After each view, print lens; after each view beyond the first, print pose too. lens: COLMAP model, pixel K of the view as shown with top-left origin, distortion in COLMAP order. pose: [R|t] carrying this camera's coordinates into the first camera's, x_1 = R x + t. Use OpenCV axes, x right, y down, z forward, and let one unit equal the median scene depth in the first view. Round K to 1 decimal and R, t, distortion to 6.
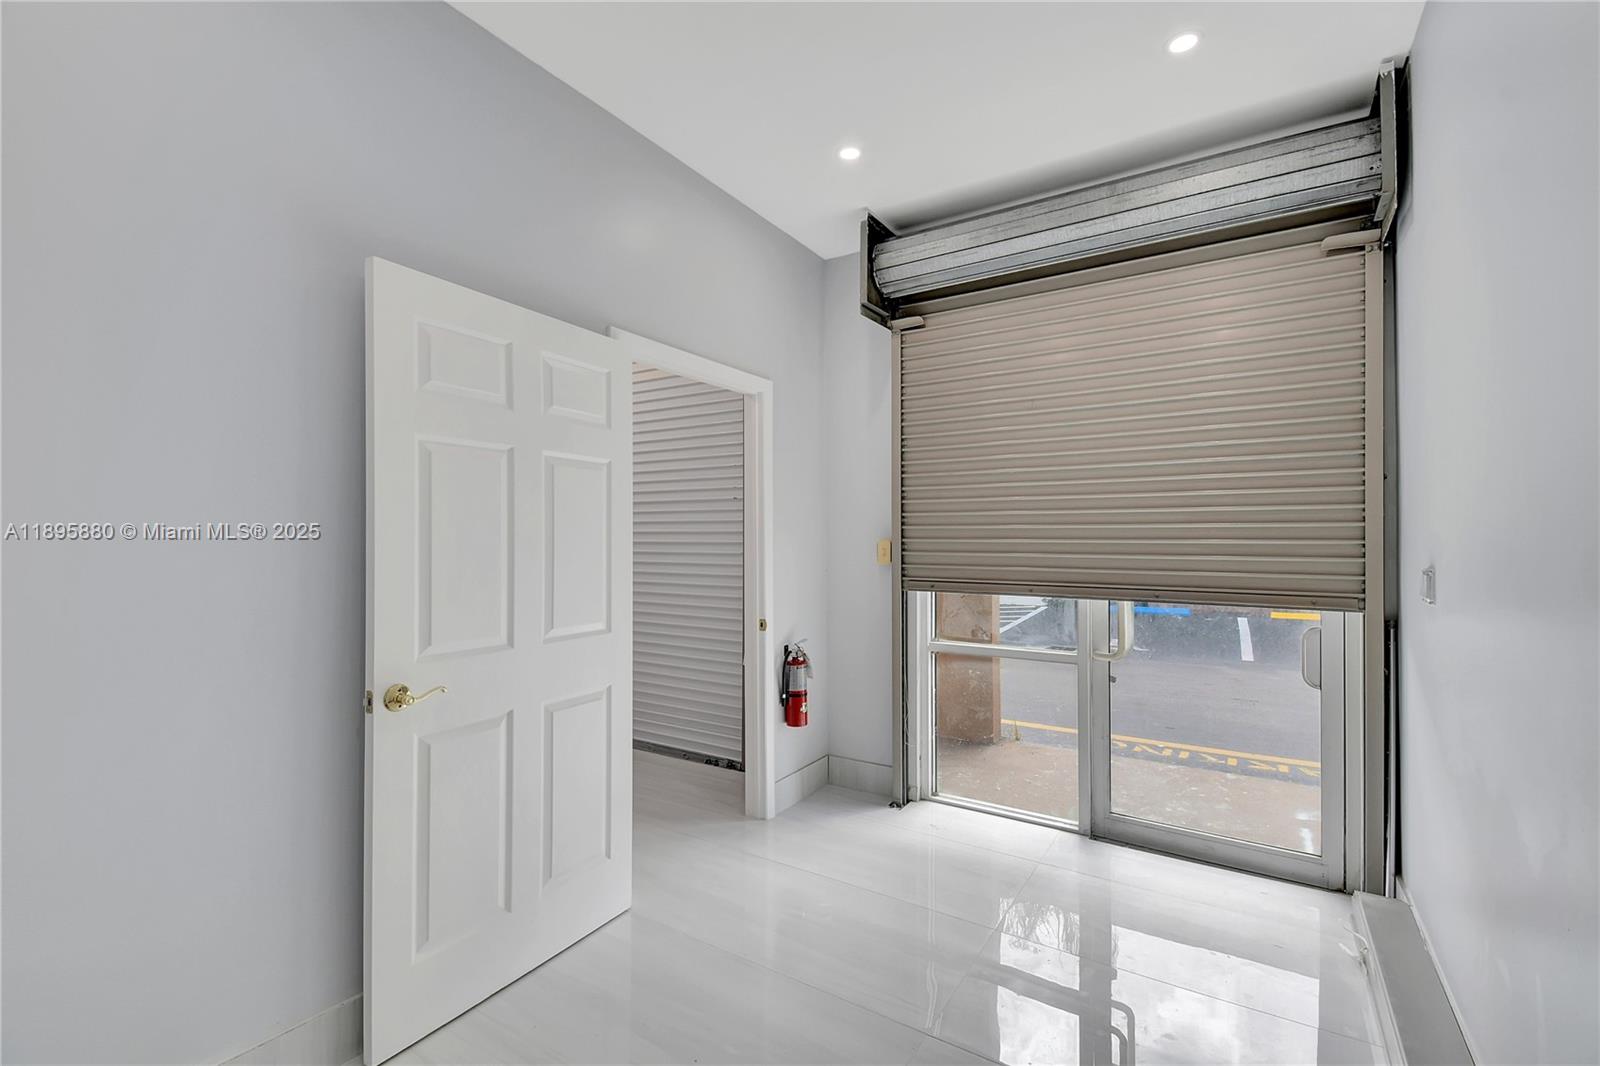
lens RADIAL K [[707.9, 0, 799.8], [0, 707.9, 534.7], [0, 0, 1]] dist [-0.003493, -0.000626]
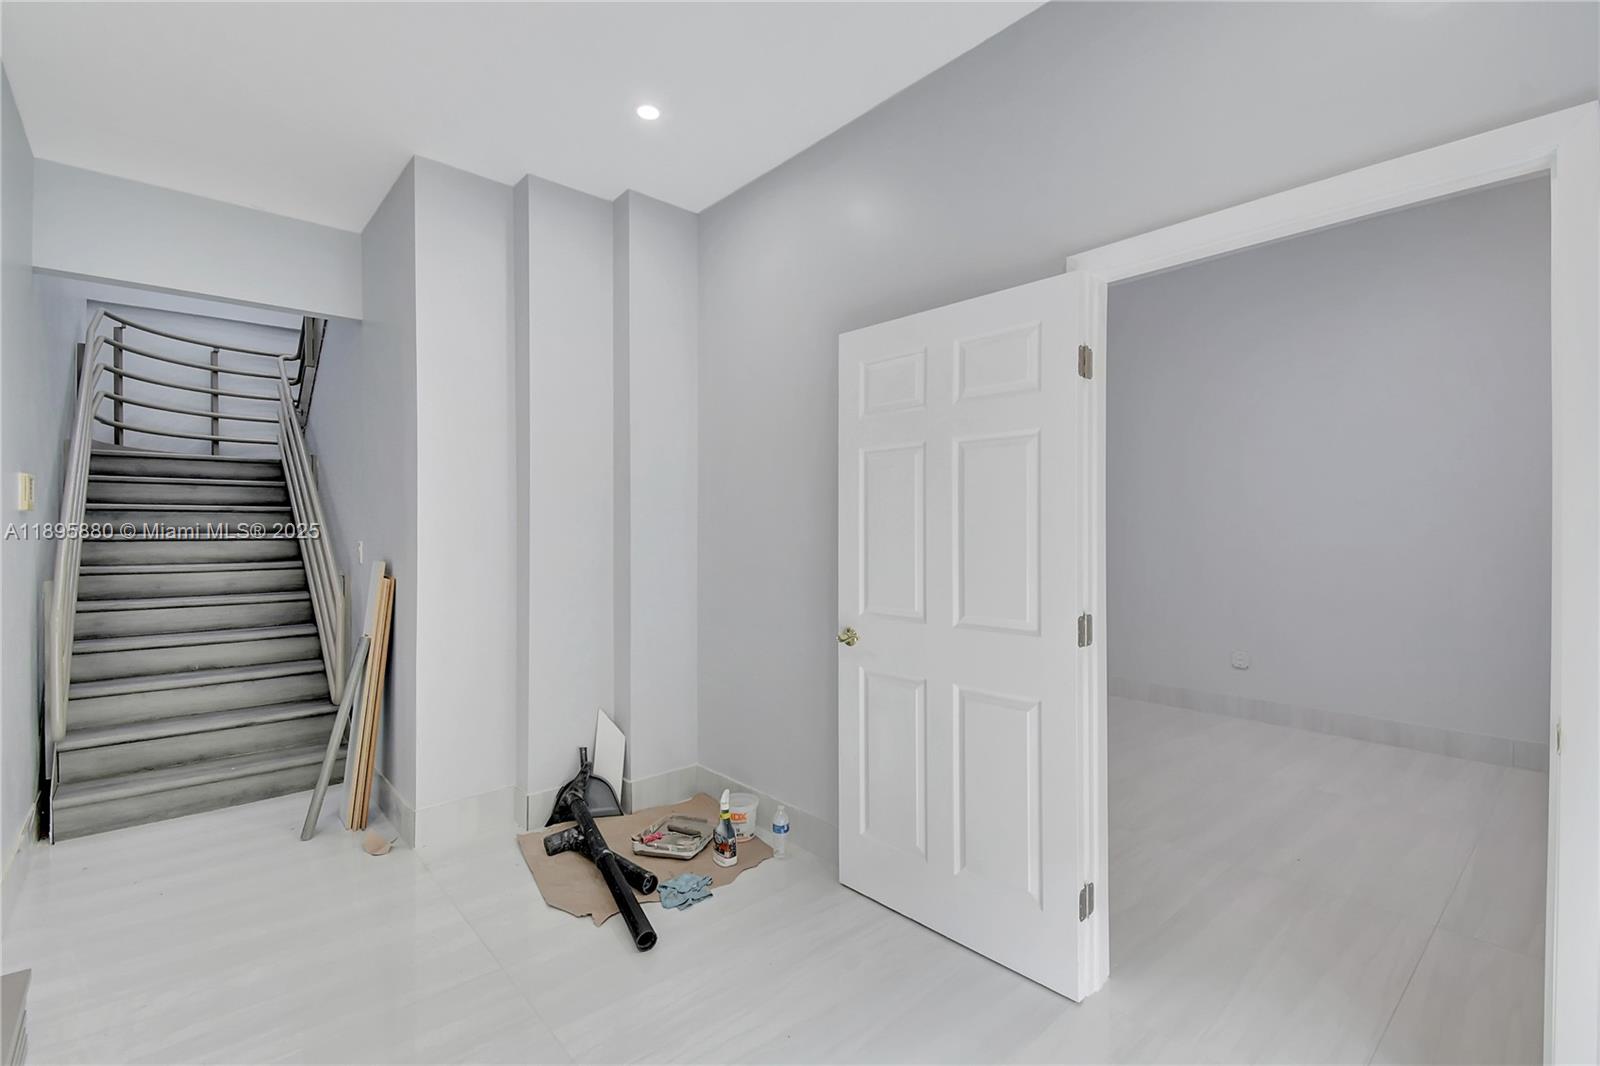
lens RADIAL K [[707.9, 0, 800.4], [0, 707.9, 528.8], [0, 0, 1]] dist [-0.003493, -0.000626]
pose [[-0.254314, 0.006682, -0.967099, 0.670798], [0.009304, 0.999947, 0.004462, 0.006016], [0.967077, -0.007863, -0.254363, 1.034439]]
